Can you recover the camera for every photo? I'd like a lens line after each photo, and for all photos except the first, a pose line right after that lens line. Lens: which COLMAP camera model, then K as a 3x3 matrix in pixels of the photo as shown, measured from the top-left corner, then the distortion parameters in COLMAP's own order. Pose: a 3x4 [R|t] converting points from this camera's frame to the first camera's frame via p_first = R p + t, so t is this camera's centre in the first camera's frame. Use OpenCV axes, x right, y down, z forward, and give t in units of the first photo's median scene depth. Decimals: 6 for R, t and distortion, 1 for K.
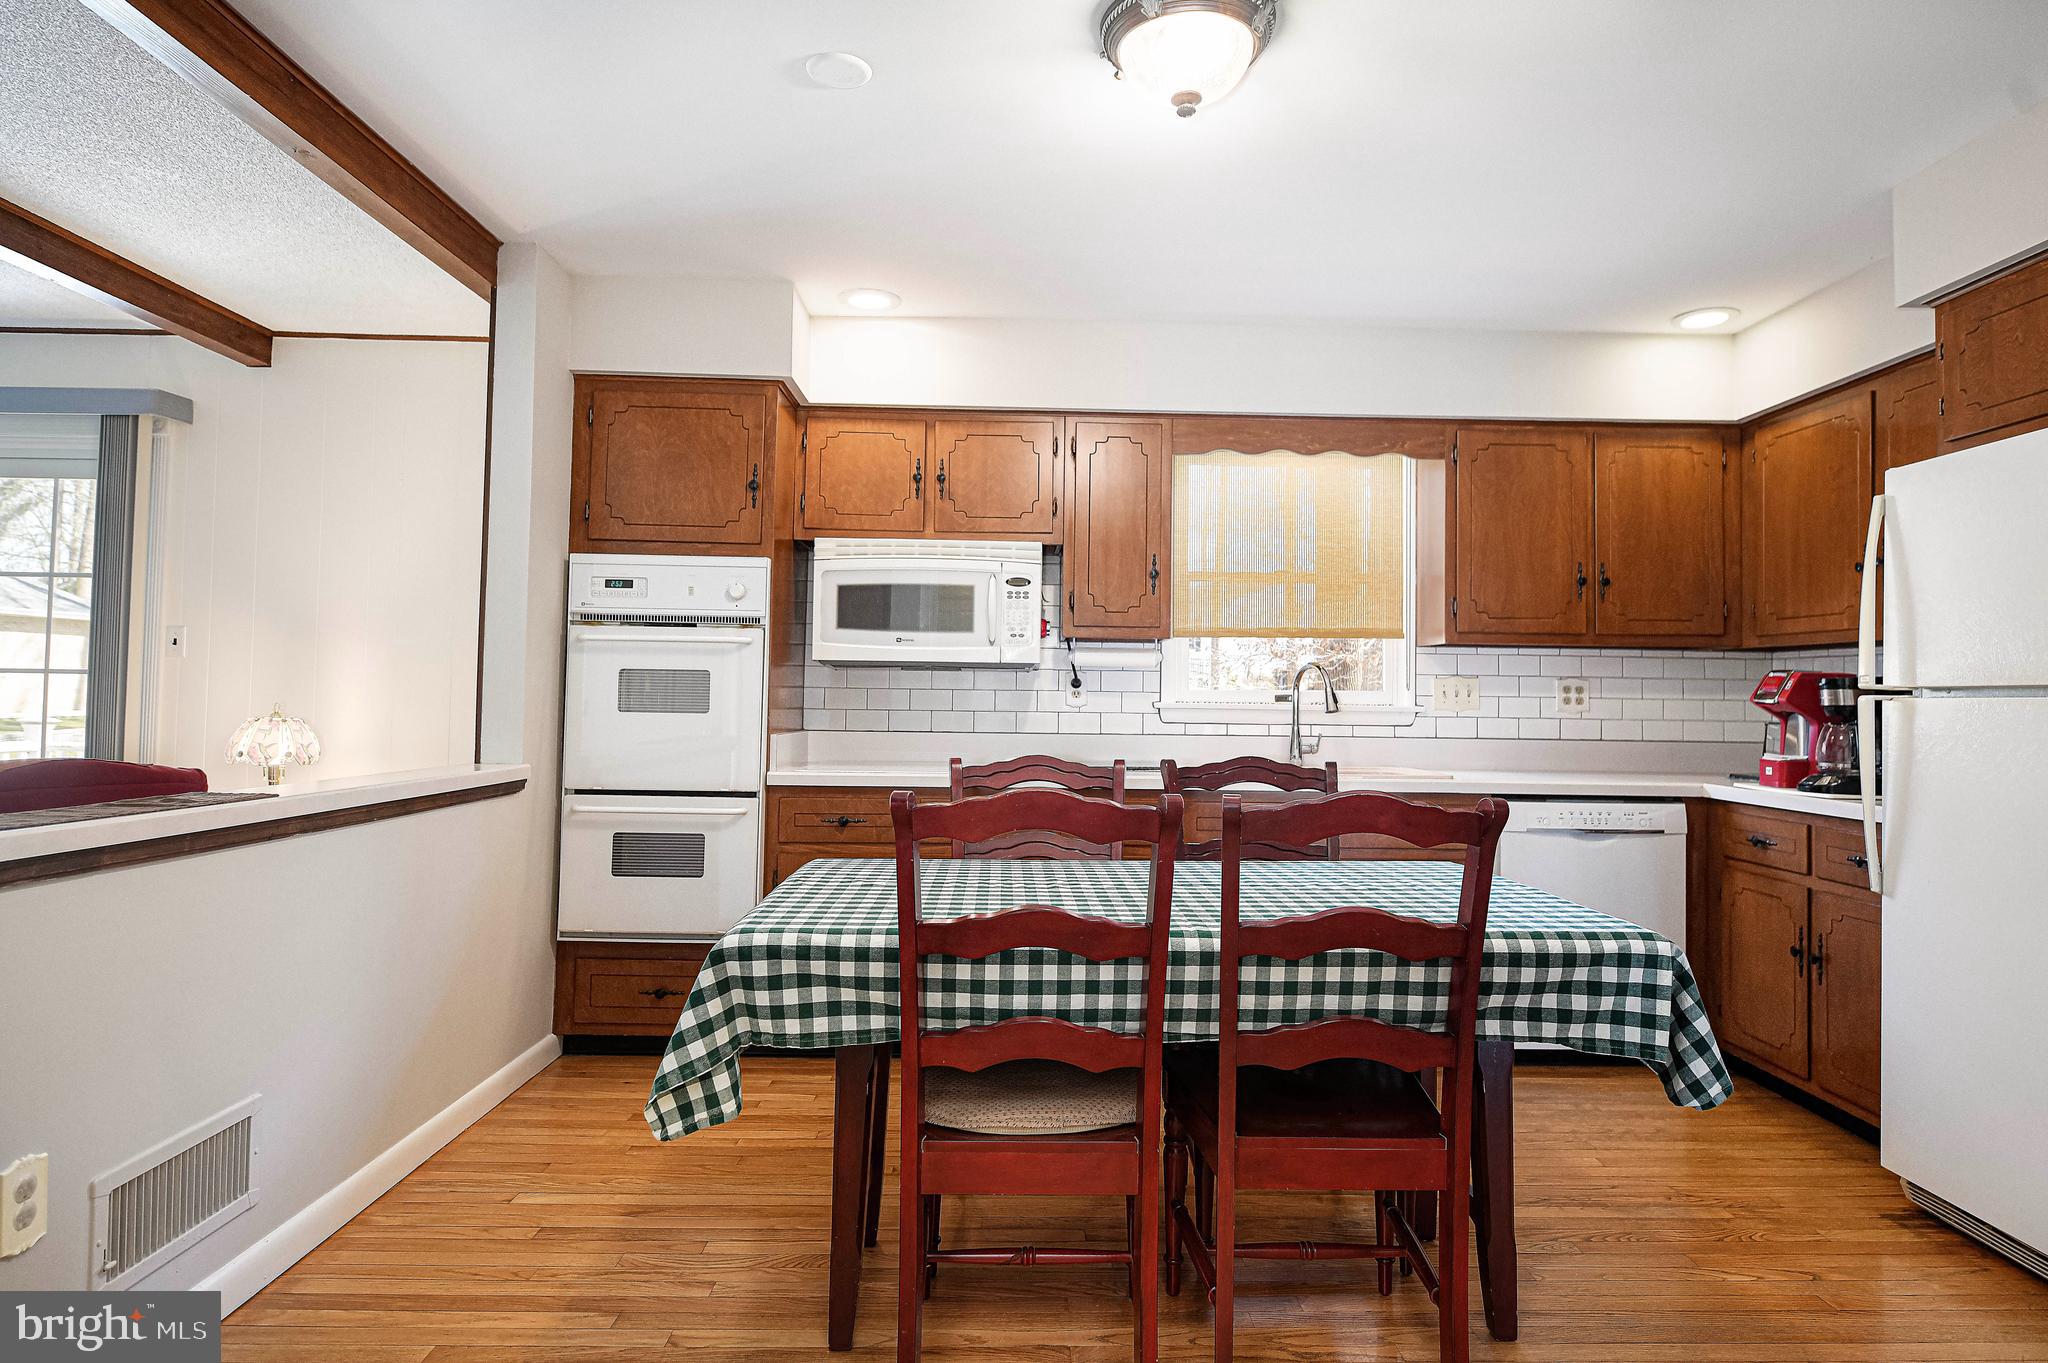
lens RADIAL K [[1202.3, 0, 1024.0], [0, 1202.3, 681.5], [0, 0, 1]] dist [-0.001099, 0.001122]
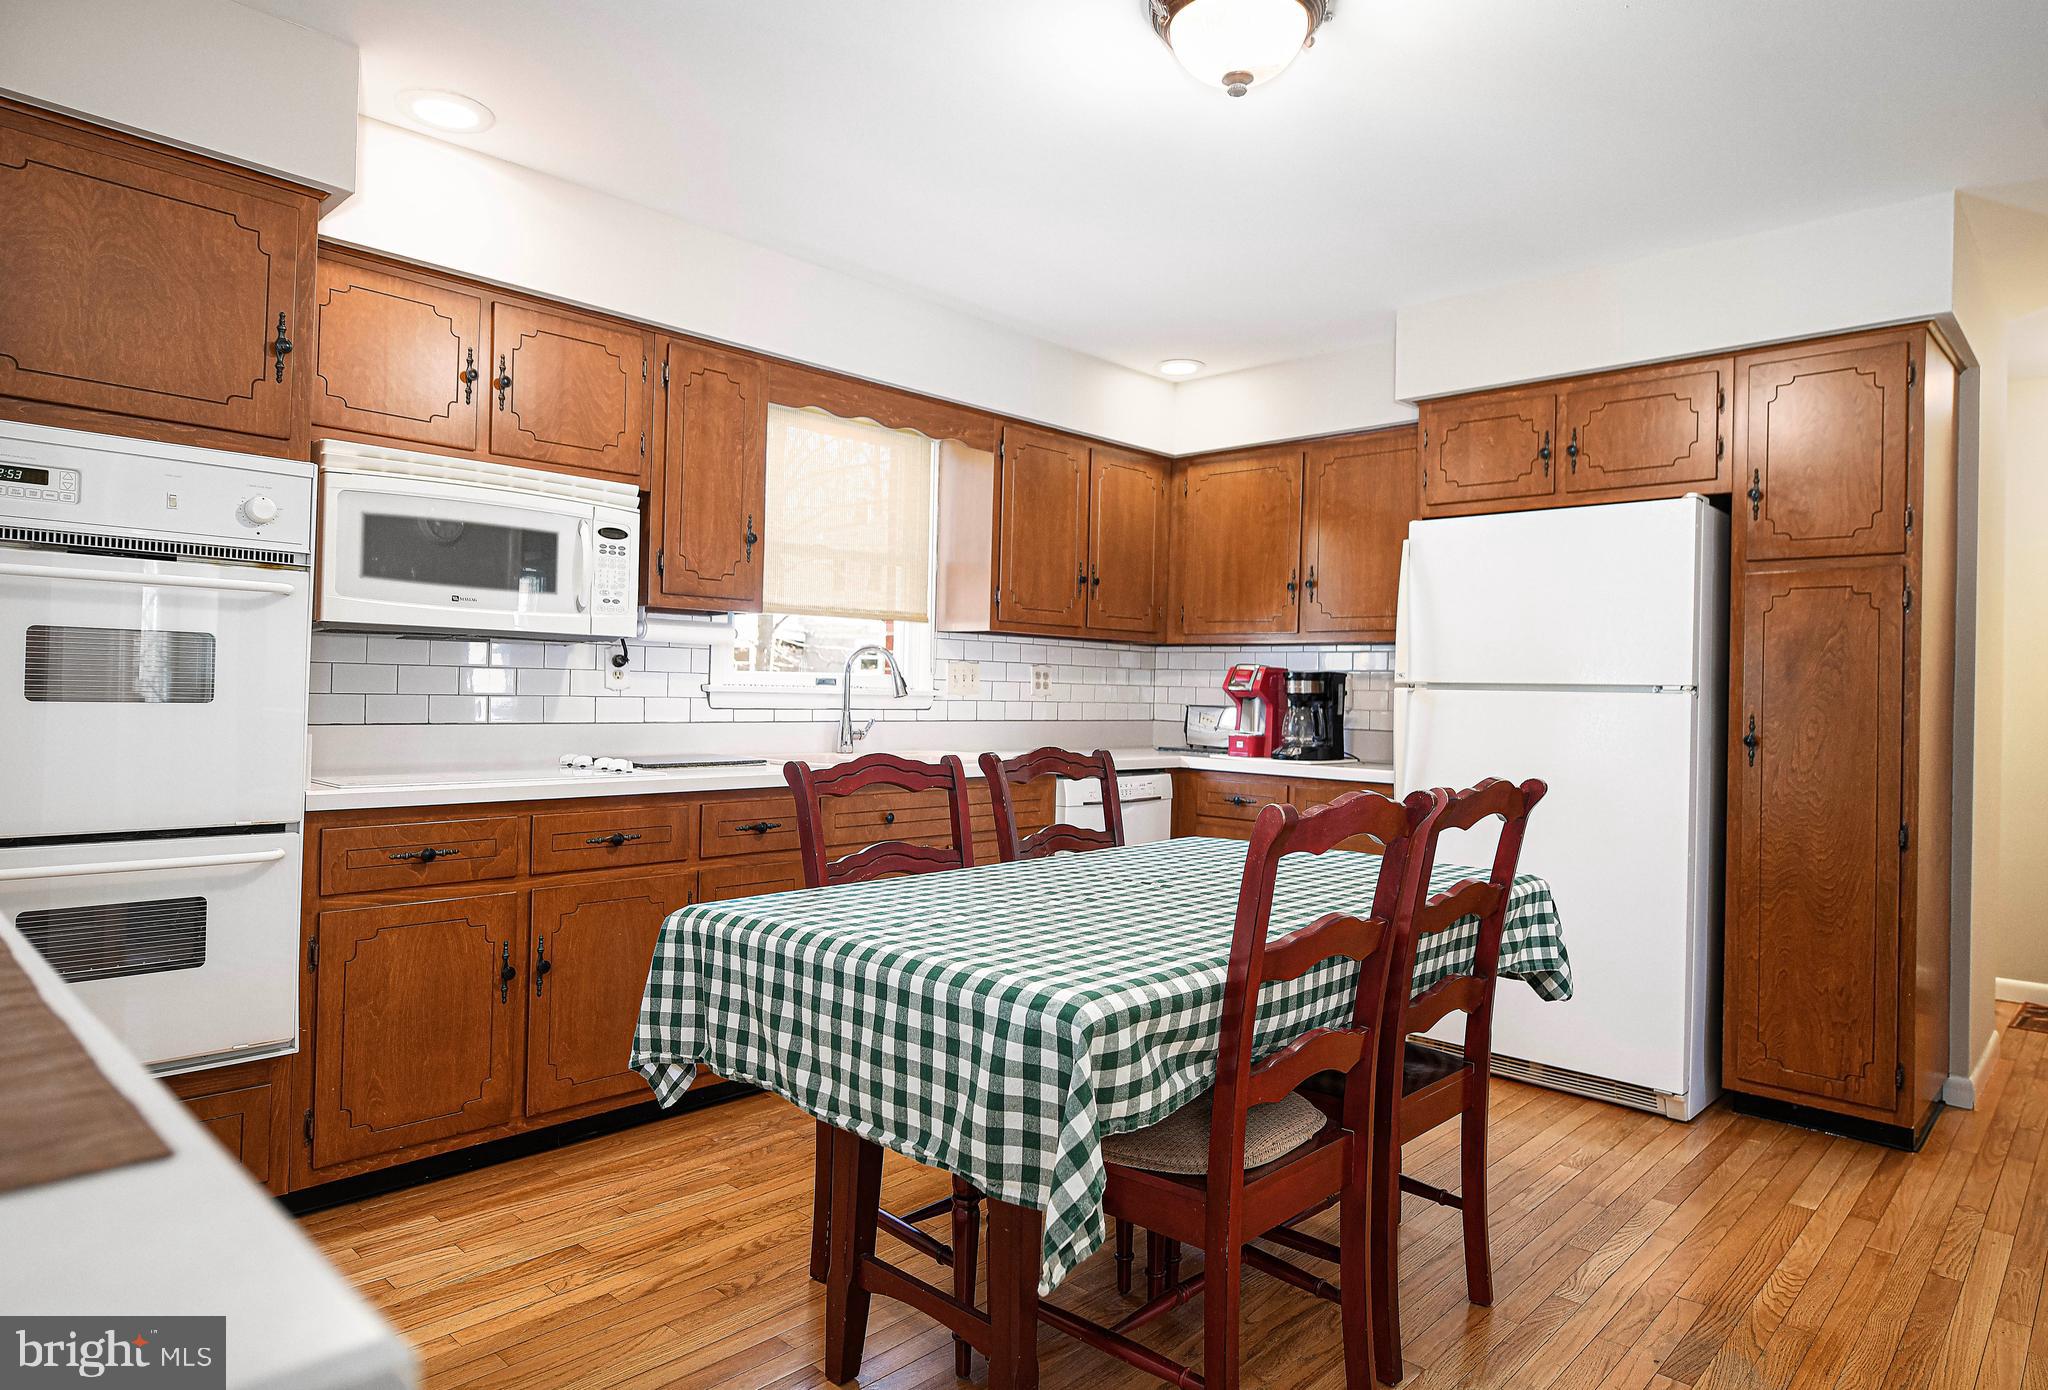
lens RADIAL K [[1233.9, 0, 1057.1], [0, 1233.9, 705.1], [0, 0, 1]] dist [-0.006531, -0.001468]
pose [[0.684198, -0.007081, 0.729262, -0.410925], [-0.023591, 0.999215, 0.031836, -0.002731], [-0.728915, -0.038986, 0.683493, 0.238022]]
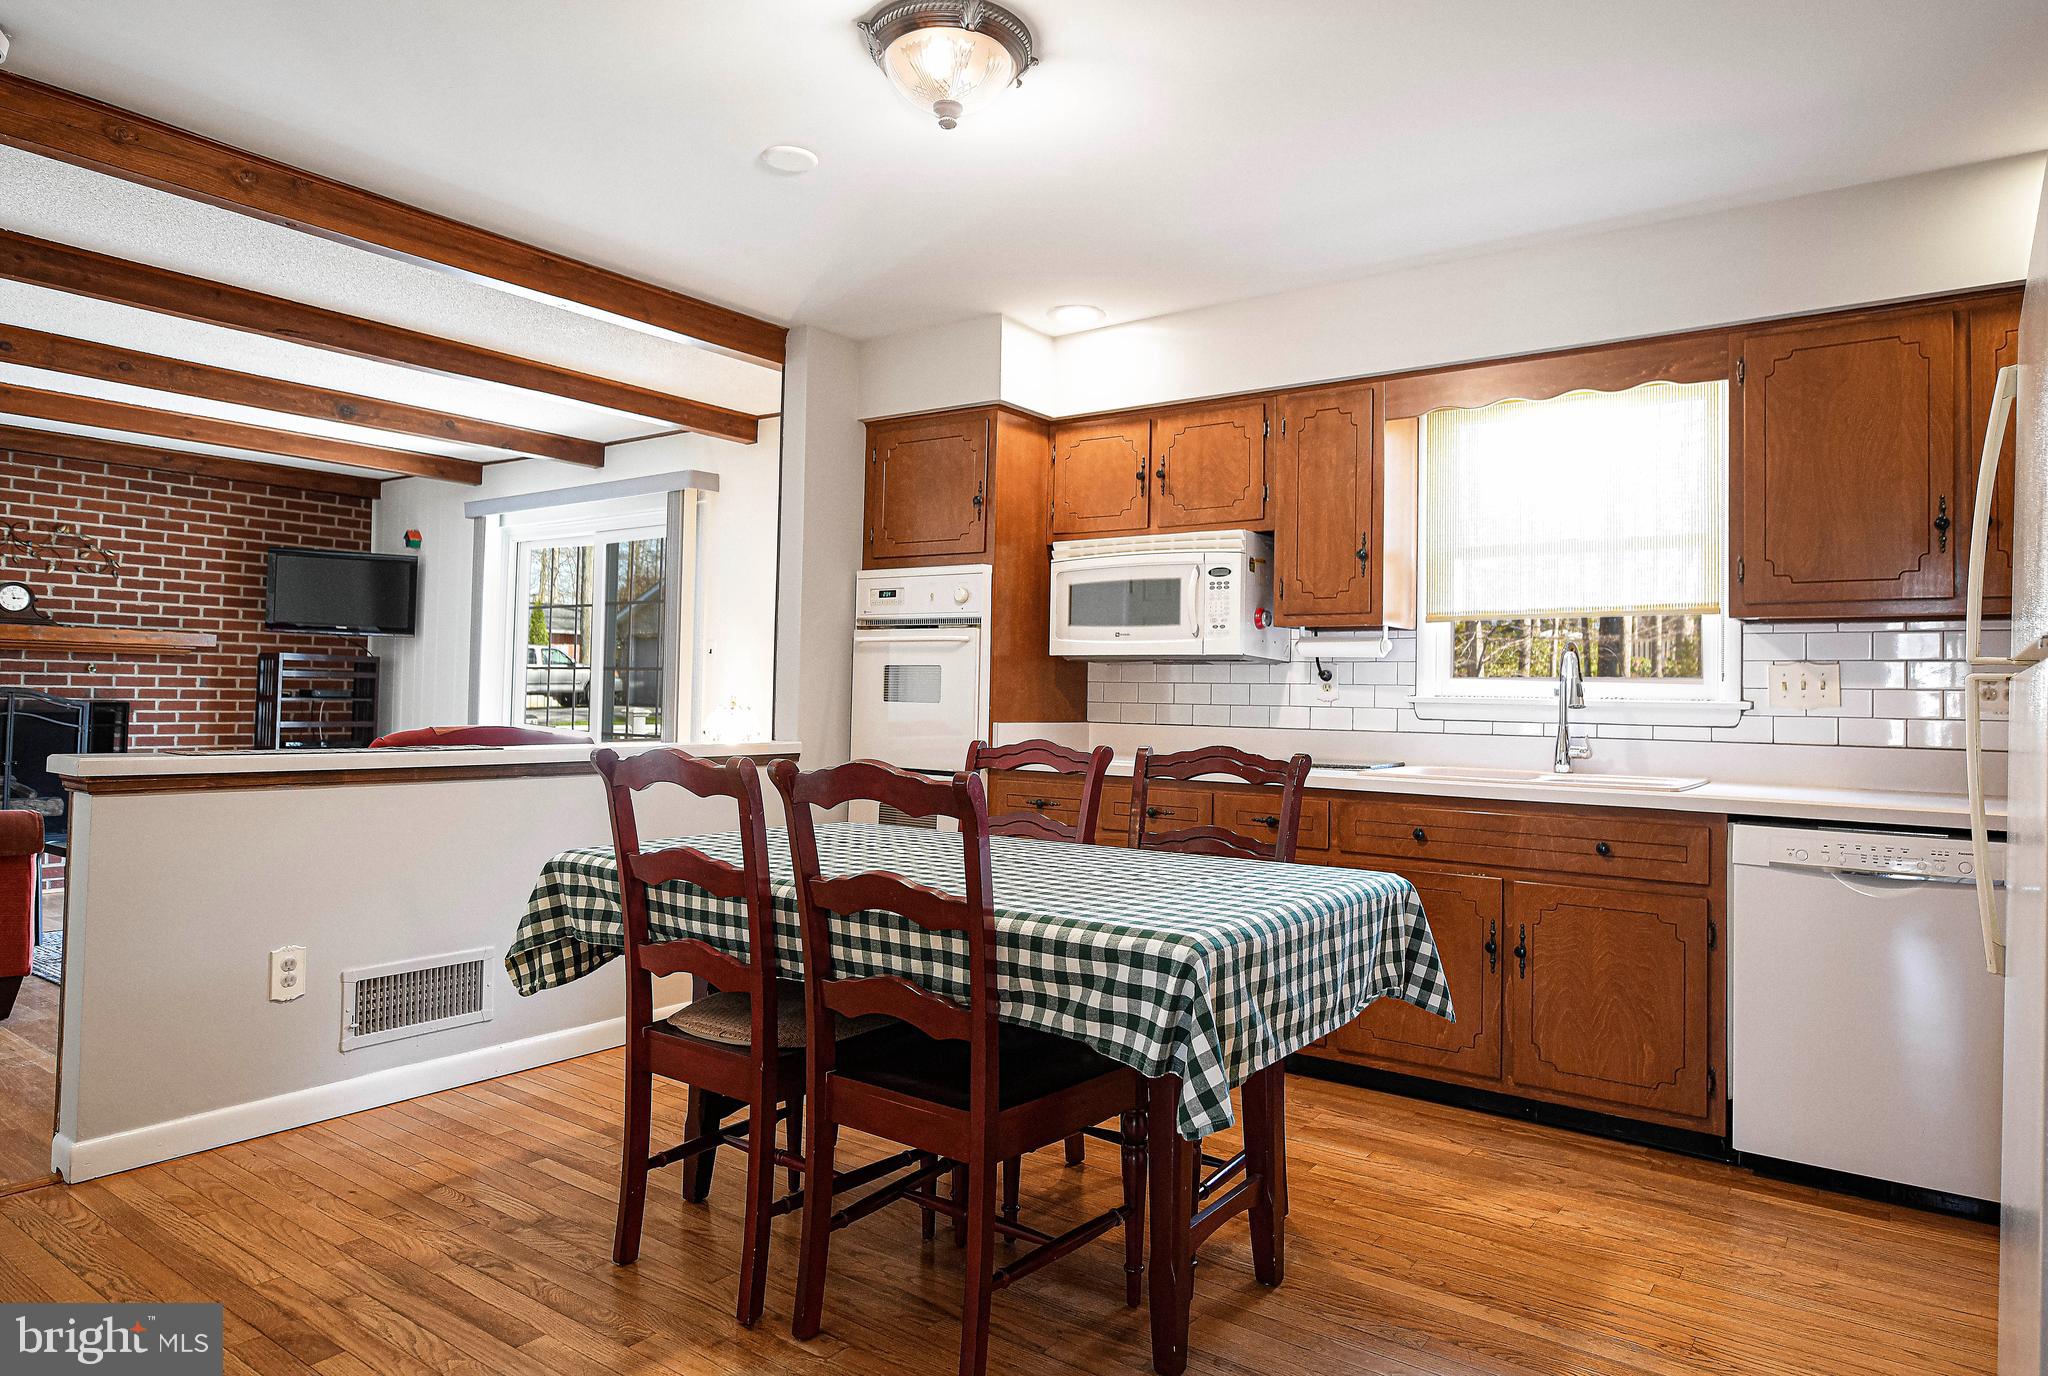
lens RADIAL K [[1239.2, 0, 1024.0], [0, 1239.2, 688.0], [0, 0, 1]] dist [0.000728, 0.000264]
pose [[0.796543, -0.002830, -0.604575, 0.496791], [0.001477, 0.999995, -0.002736, 0.014950], [0.604580, 0.001286, 0.796543, 0.101624]]
